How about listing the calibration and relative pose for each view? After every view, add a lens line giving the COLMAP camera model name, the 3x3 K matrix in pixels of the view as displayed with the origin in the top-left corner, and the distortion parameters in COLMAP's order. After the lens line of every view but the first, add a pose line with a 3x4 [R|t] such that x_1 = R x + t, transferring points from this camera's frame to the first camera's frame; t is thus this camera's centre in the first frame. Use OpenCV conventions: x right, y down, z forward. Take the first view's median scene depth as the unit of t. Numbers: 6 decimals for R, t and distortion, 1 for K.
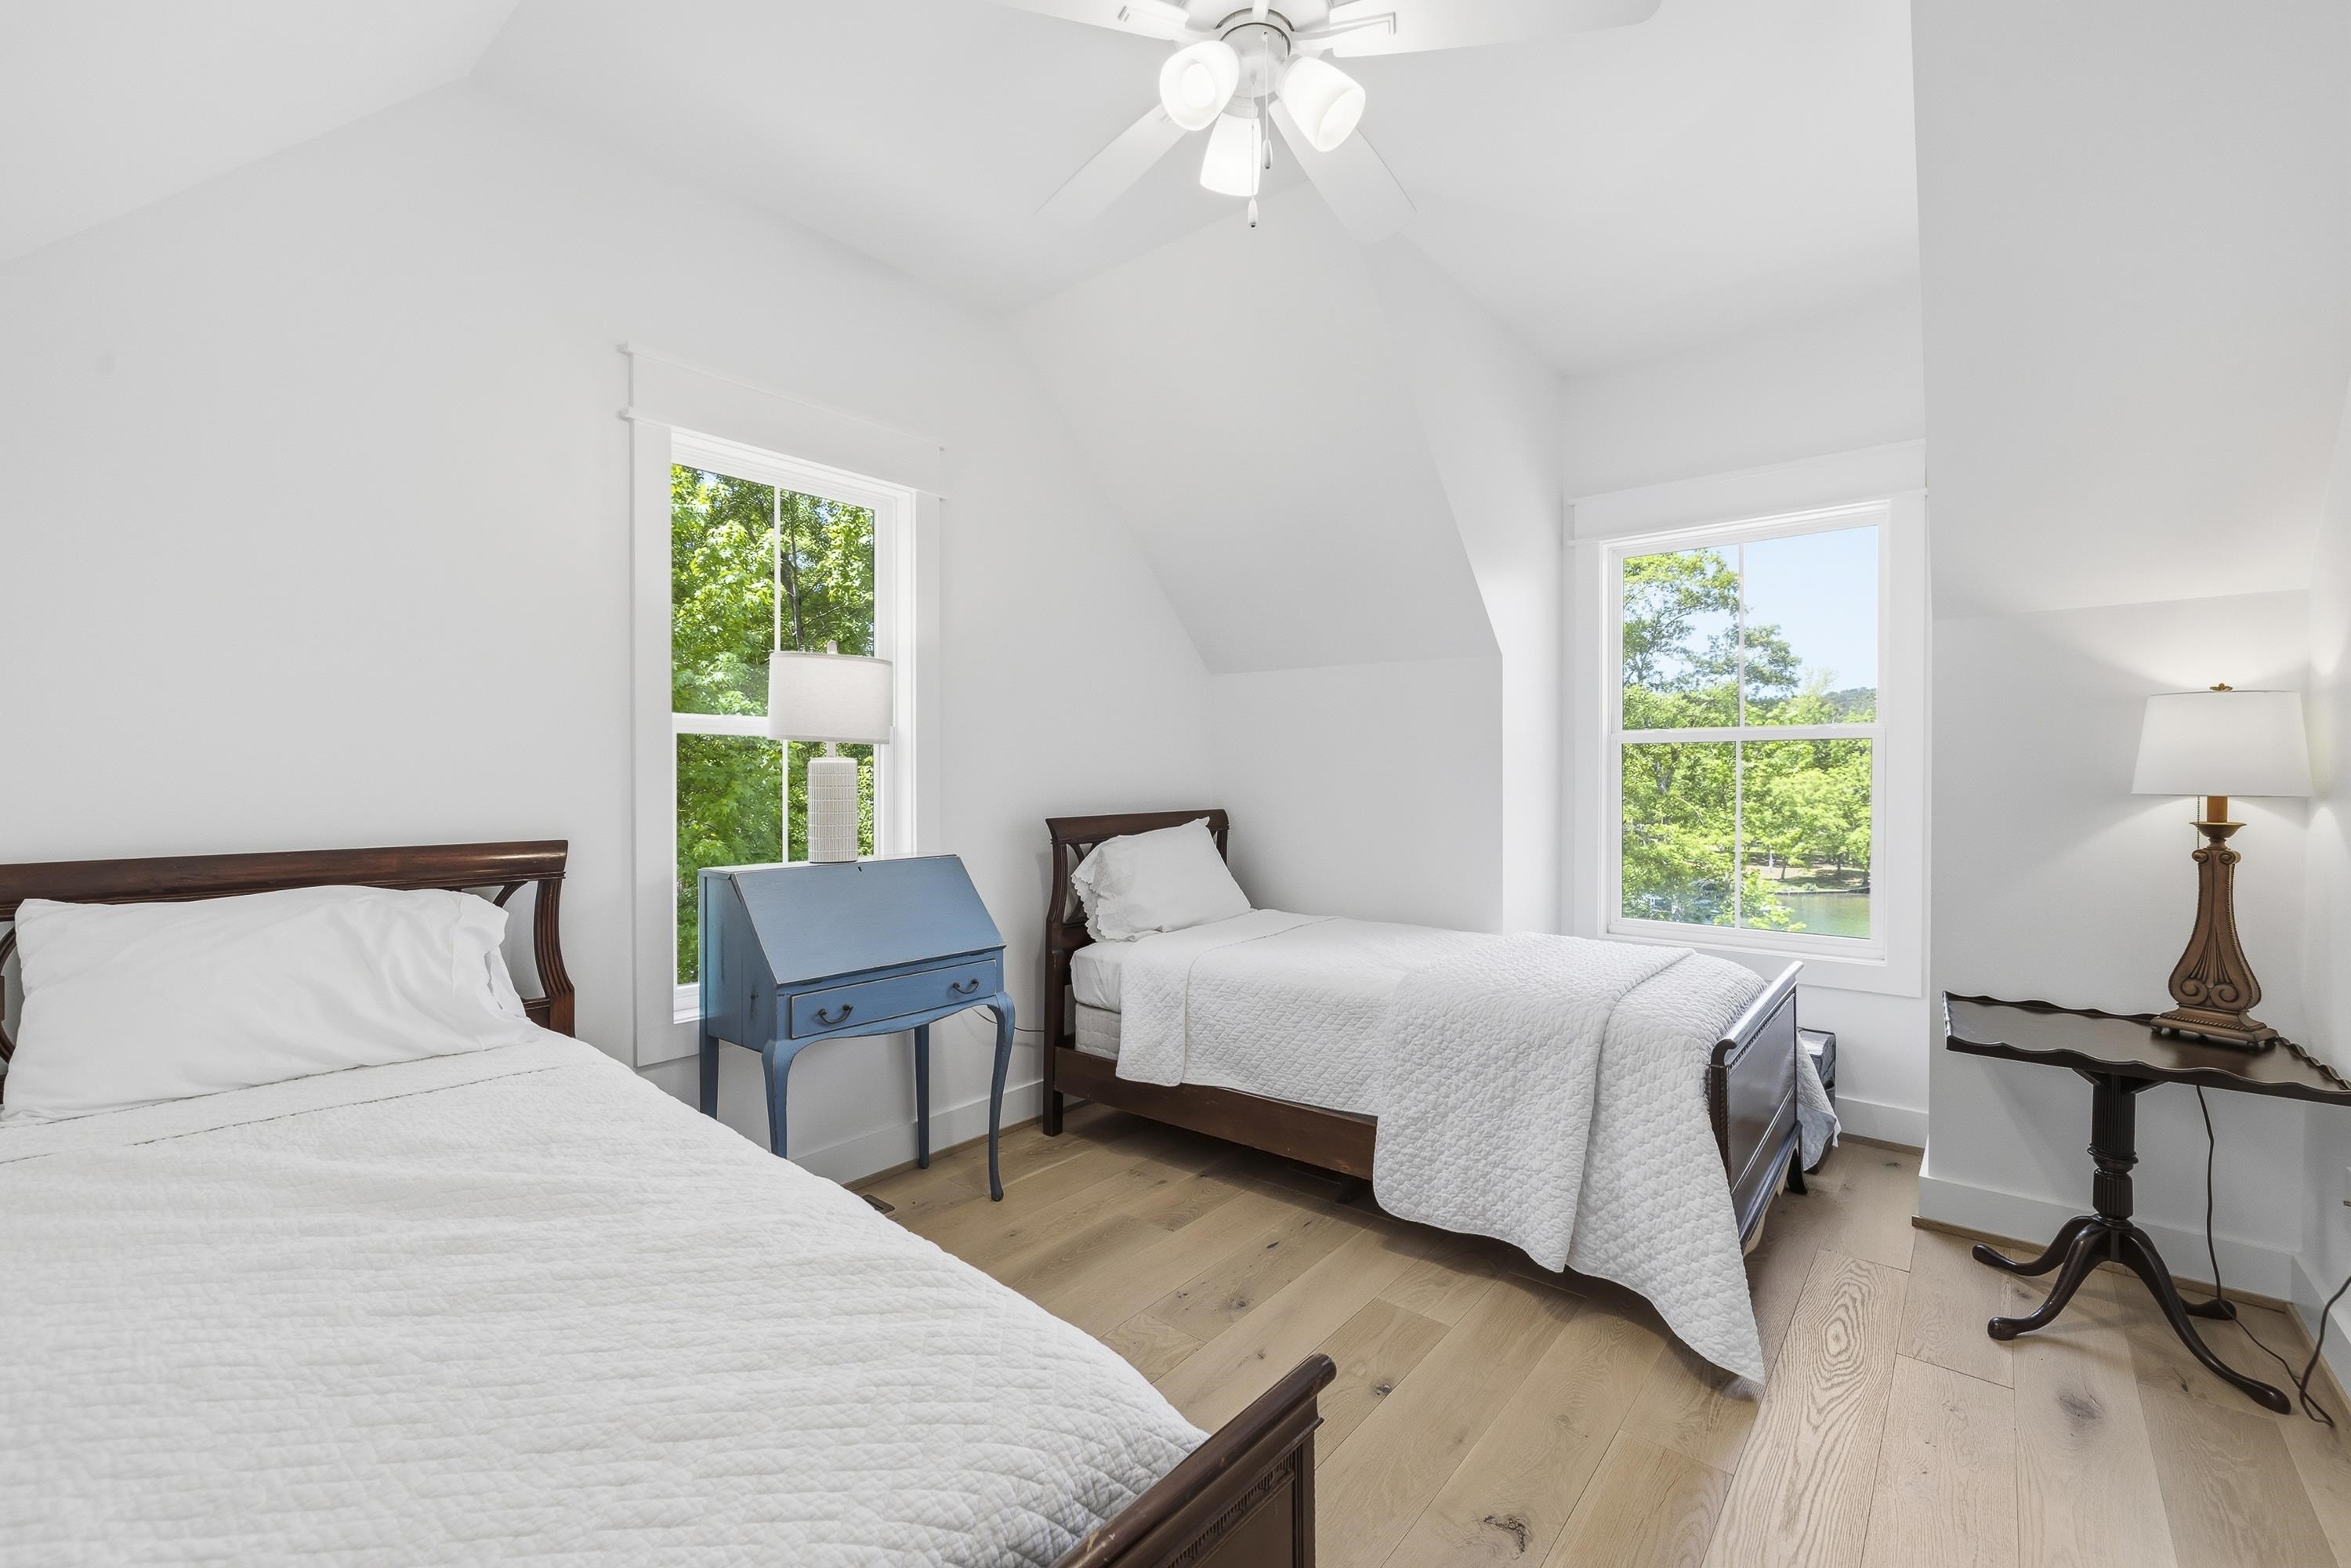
lens RADIAL K [[973.3, 0, 1180.1], [0, 973.3, 776.3], [0, 0, 1]] dist [-0.000668, -0.000069]
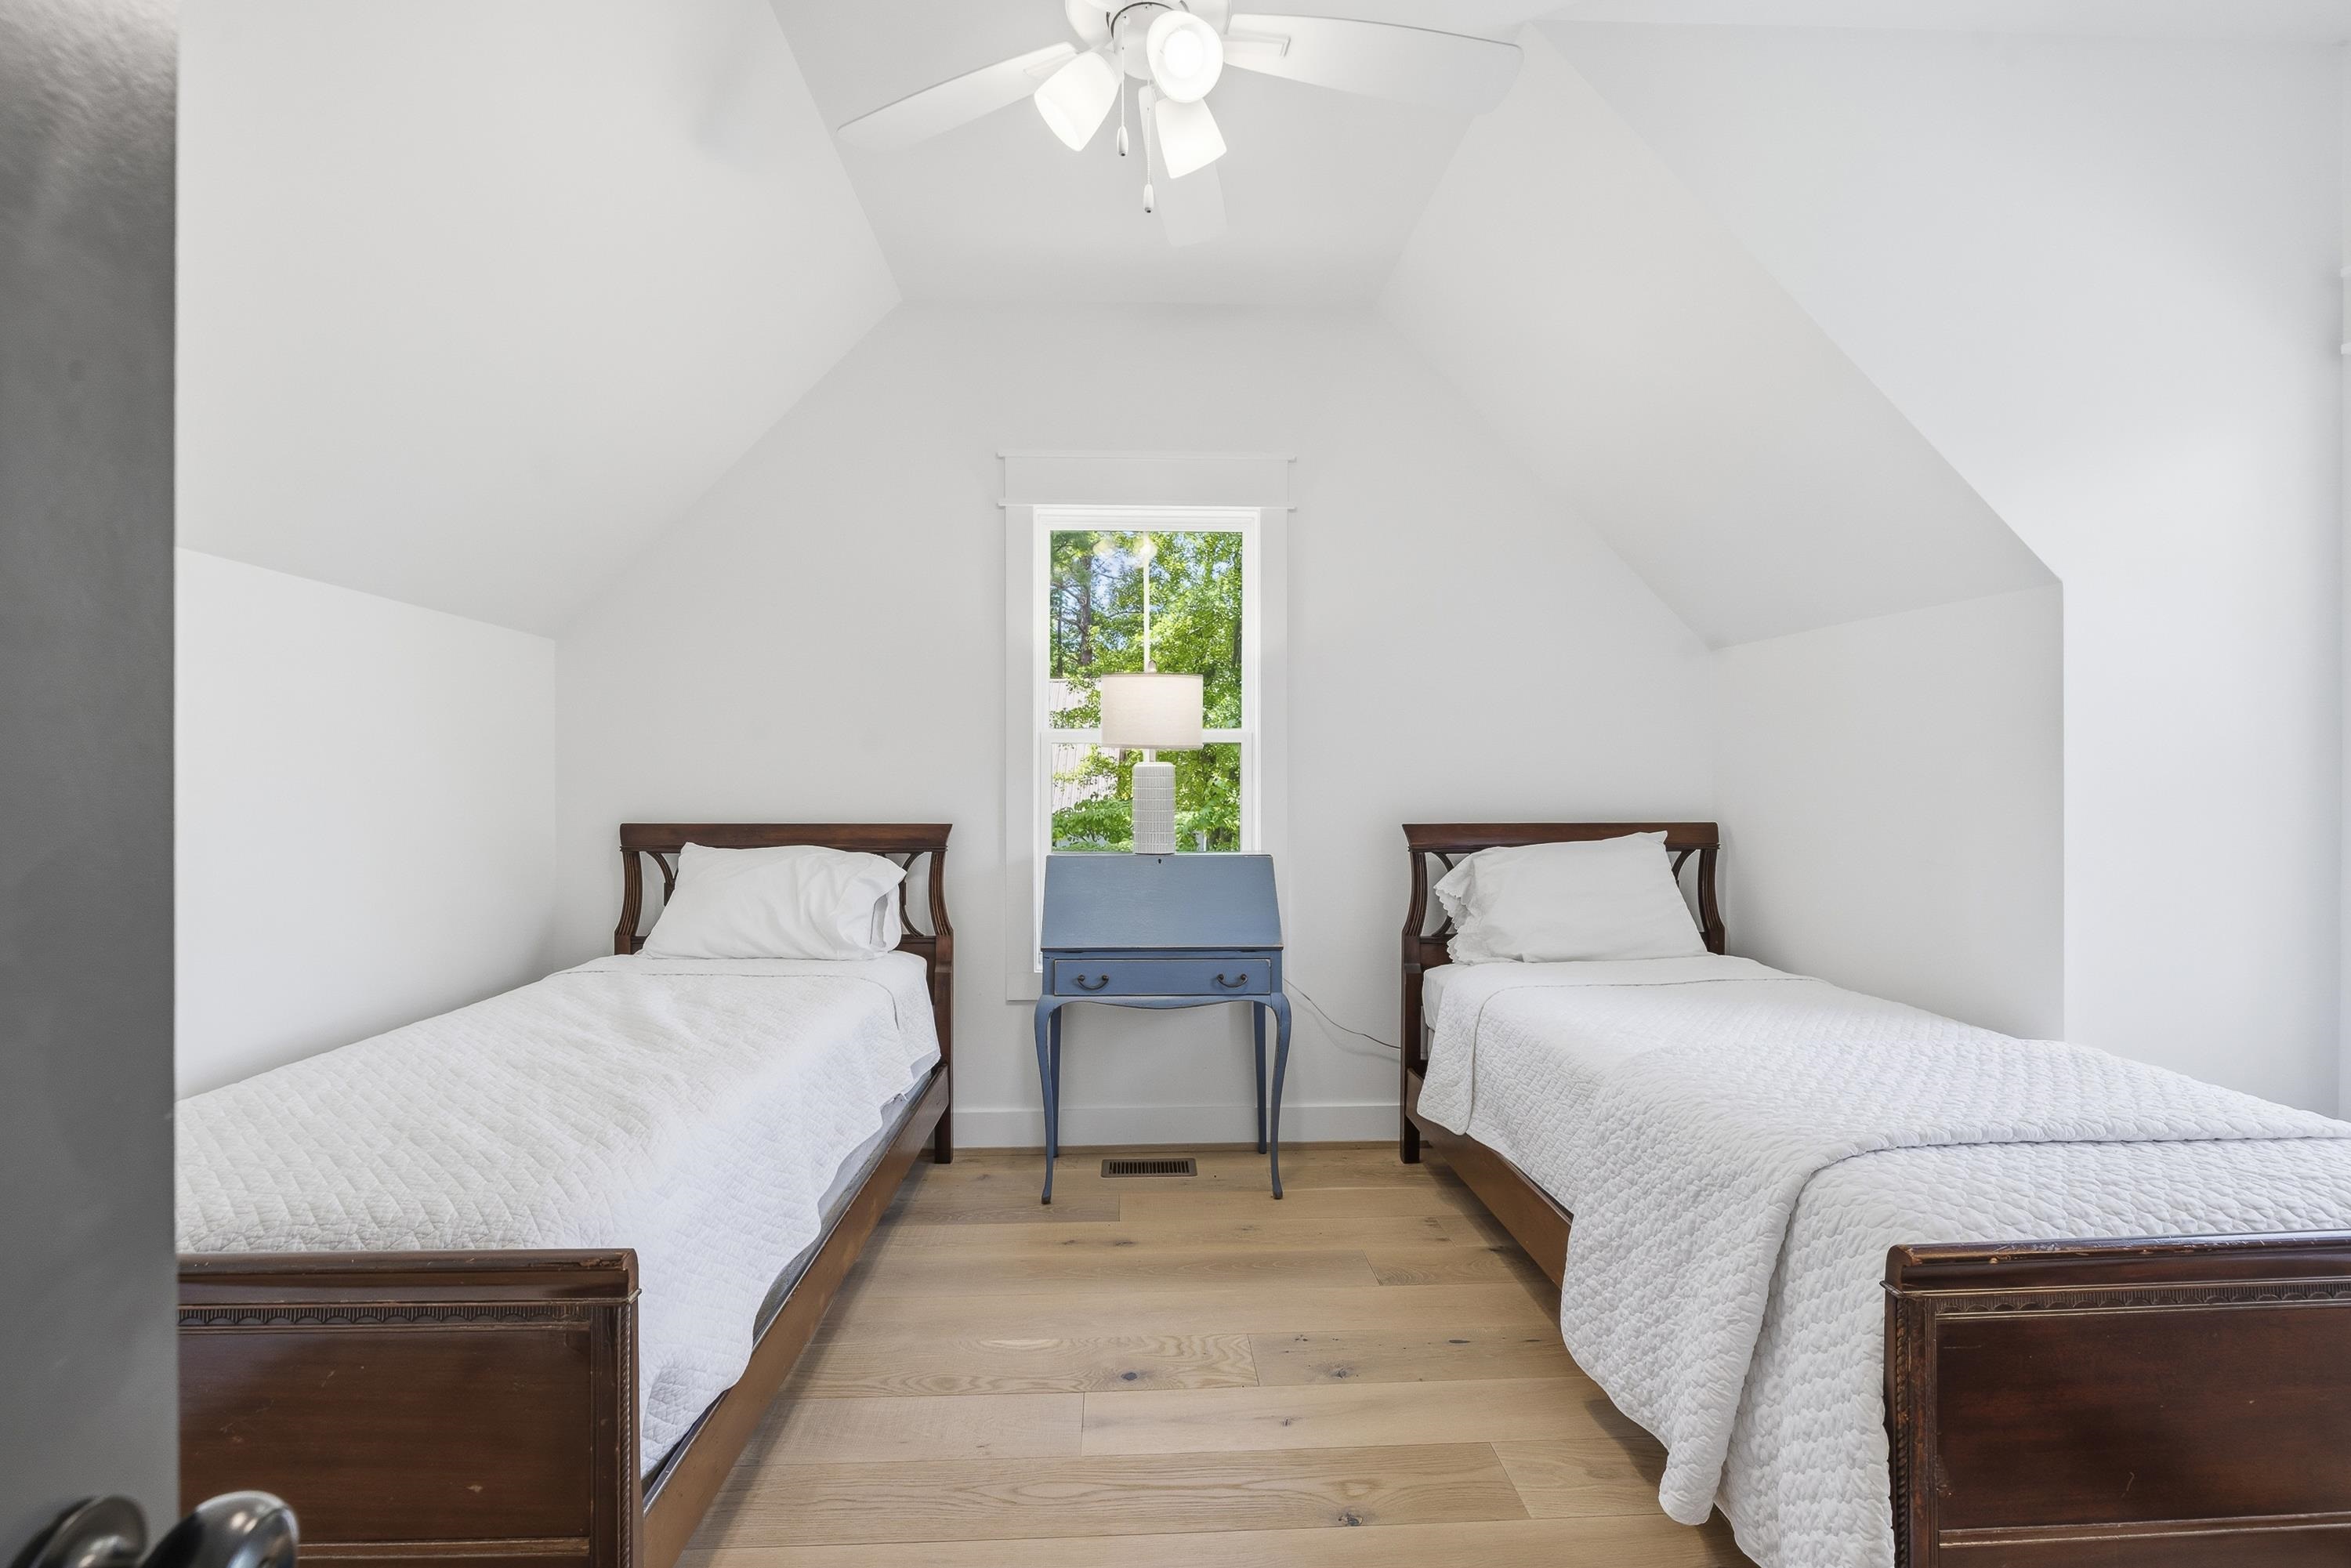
lens RADIAL K [[1002.6, 0, 1162.8], [0, 1002.6, 775.8], [0, 0, 1]] dist [0.000720, -0.000134]
pose [[0.678674, -0.000795, -0.734439, 0.571627], [-0.001708, 0.999995, -0.002661, -0.000194], [0.734438, 0.003061, 0.678669, 0.236119]]
